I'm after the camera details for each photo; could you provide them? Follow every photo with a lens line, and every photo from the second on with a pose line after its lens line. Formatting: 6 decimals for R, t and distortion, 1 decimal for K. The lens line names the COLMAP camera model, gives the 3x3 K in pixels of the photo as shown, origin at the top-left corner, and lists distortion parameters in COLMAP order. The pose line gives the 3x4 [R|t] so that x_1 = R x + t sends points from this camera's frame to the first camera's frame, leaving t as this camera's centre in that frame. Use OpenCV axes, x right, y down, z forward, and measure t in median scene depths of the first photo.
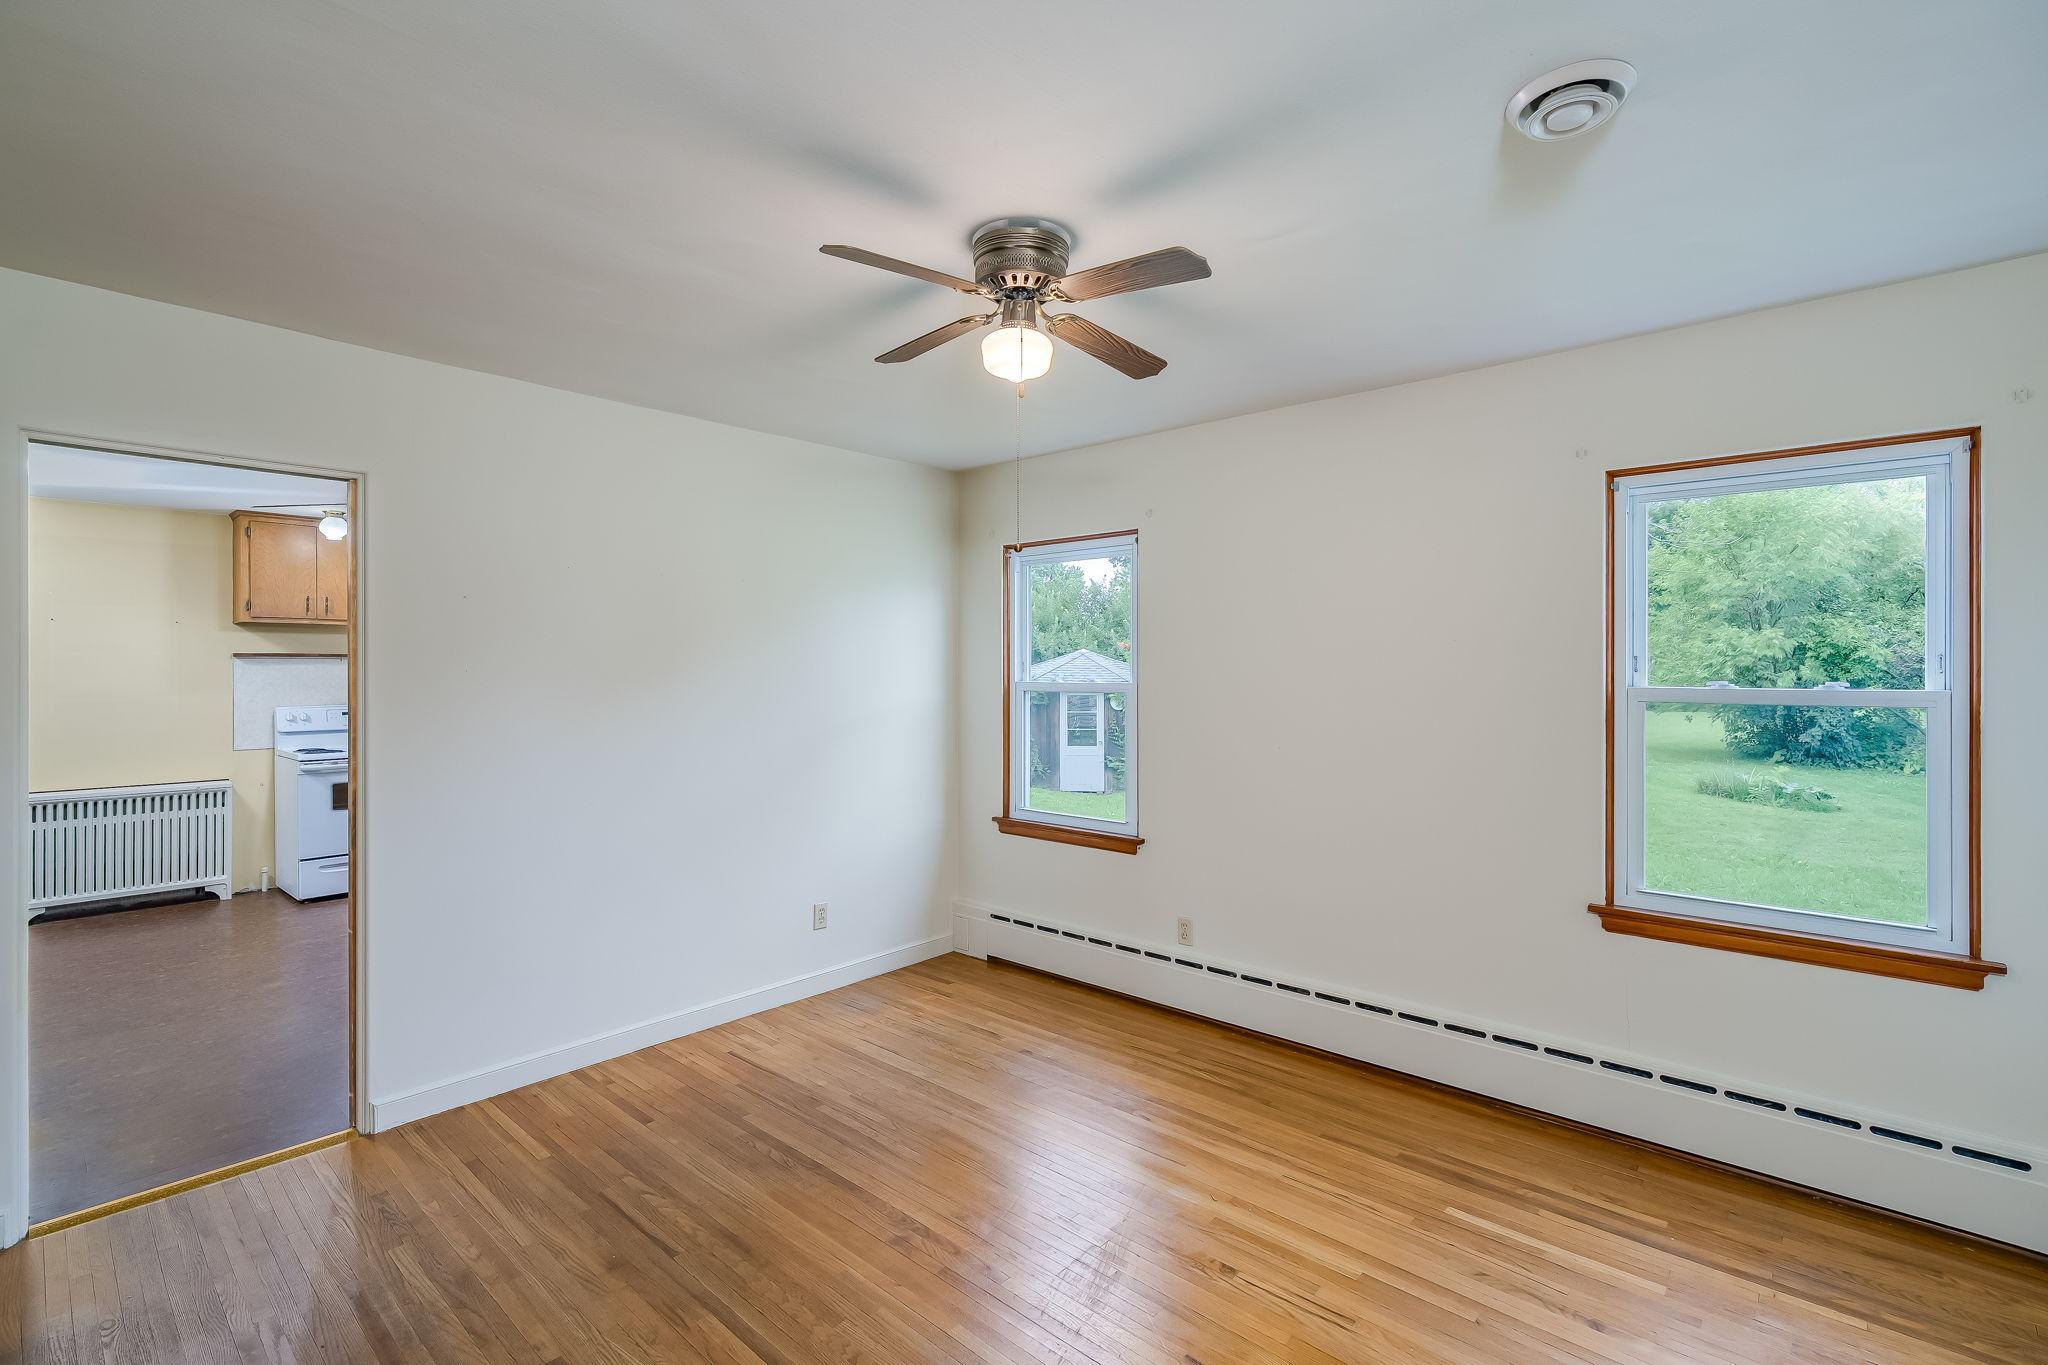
lens RADIAL K [[925.0, 0, 1028.7], [0, 925.0, 679.4], [0, 0, 1]] dist [-0.001673, 0.000932]
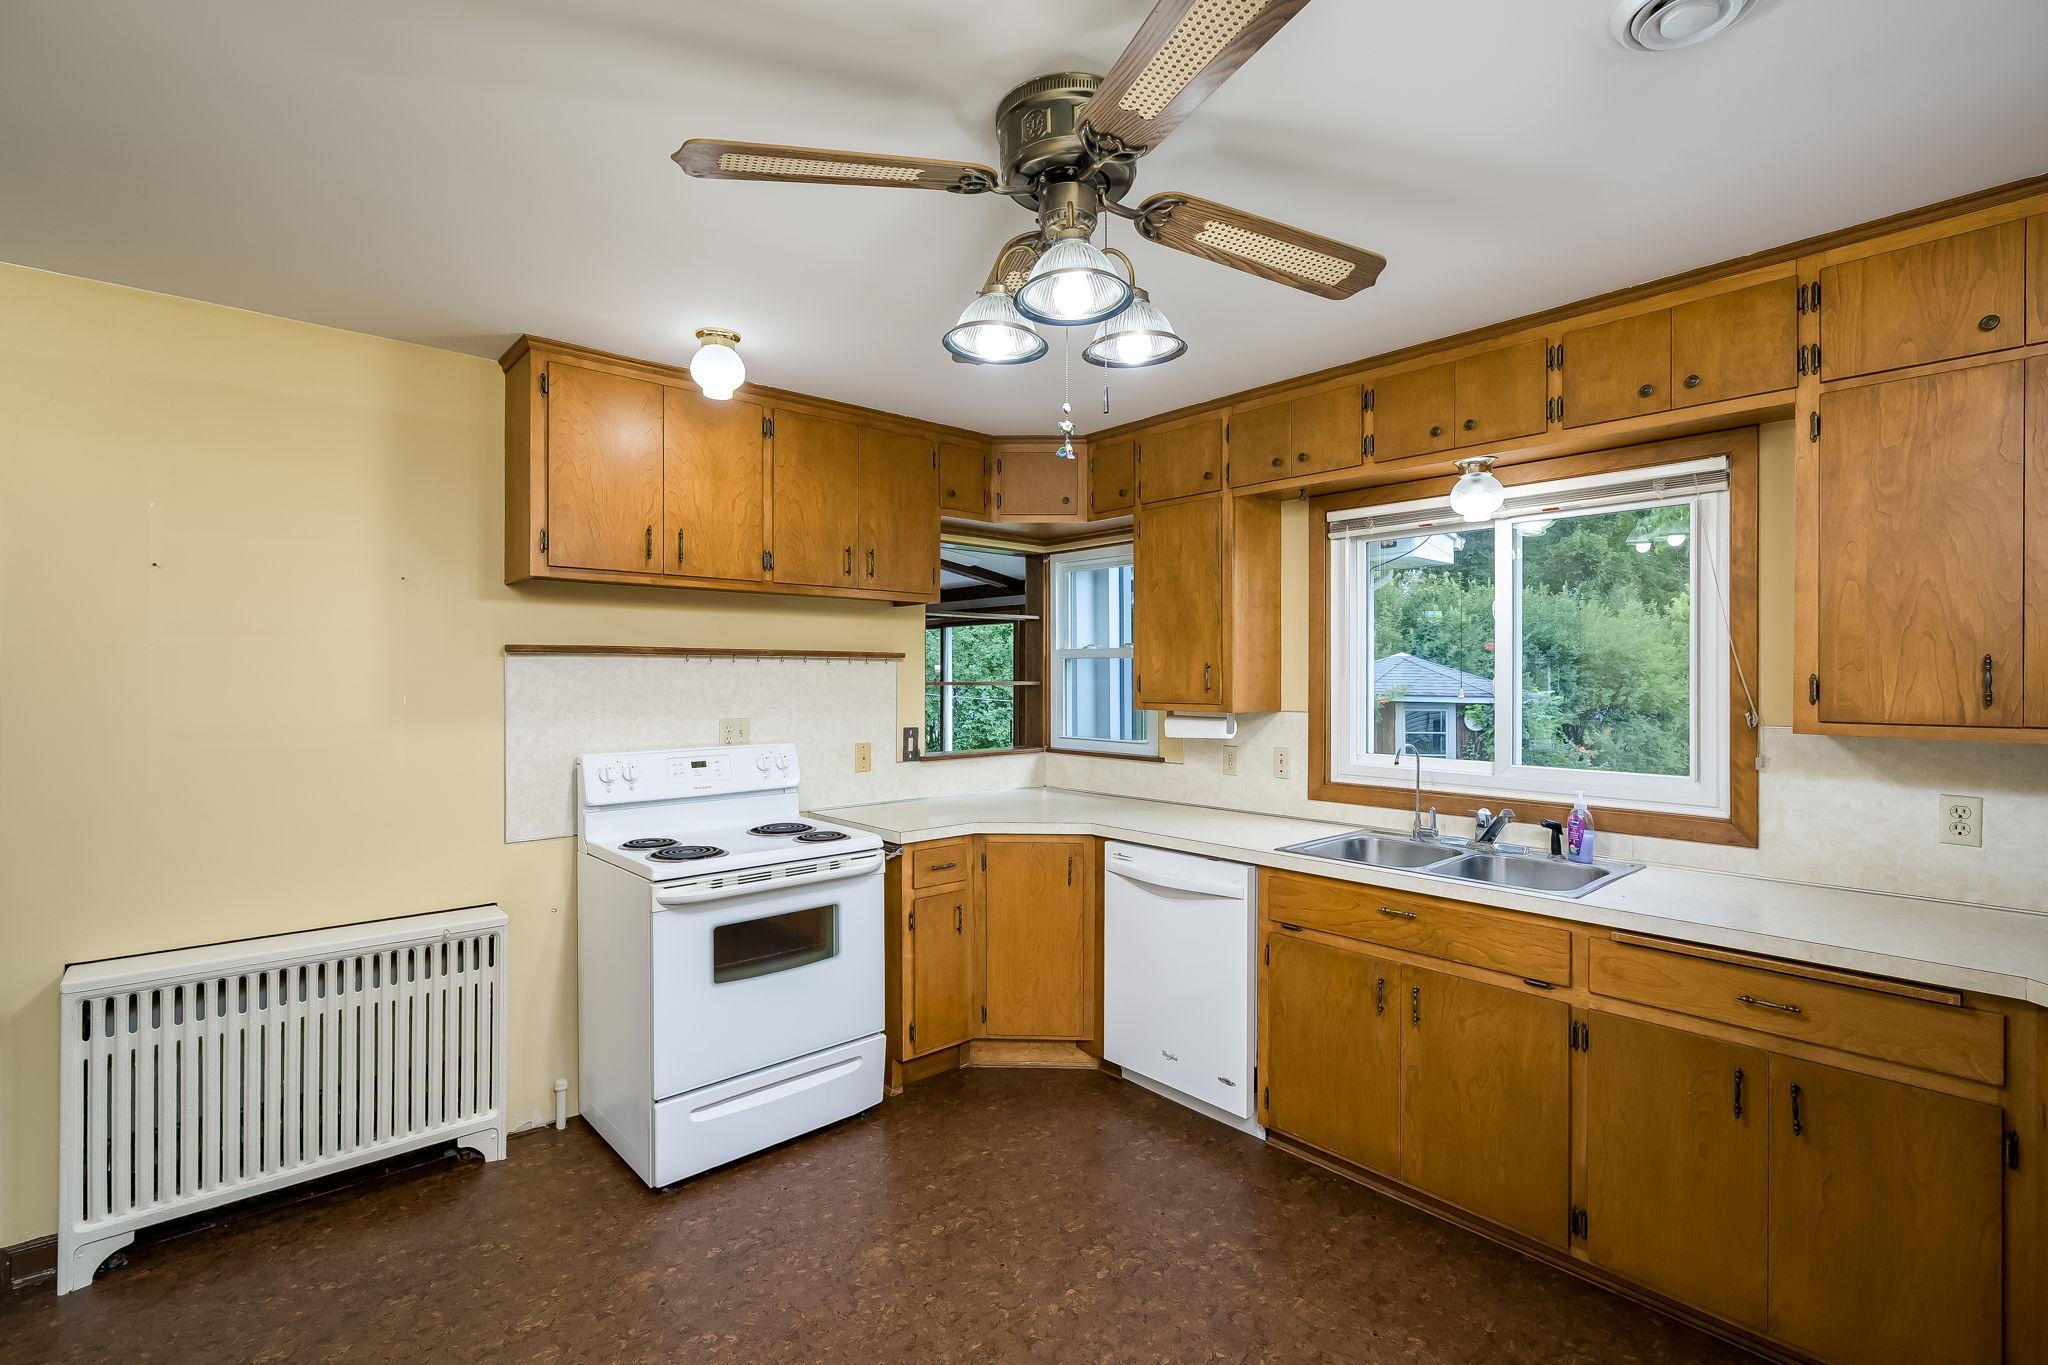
lens RADIAL K [[925.0, 0, 1028.7], [0, 925.0, 679.4], [0, 0, 1]] dist [-0.001673, 0.000932]
pose [[0.993573, -0.000942, -0.113190, -0.524329], [-0.000198, 0.999949, -0.010060, -0.004656], [0.113194, 0.010018, 0.993522, 0.537901]]
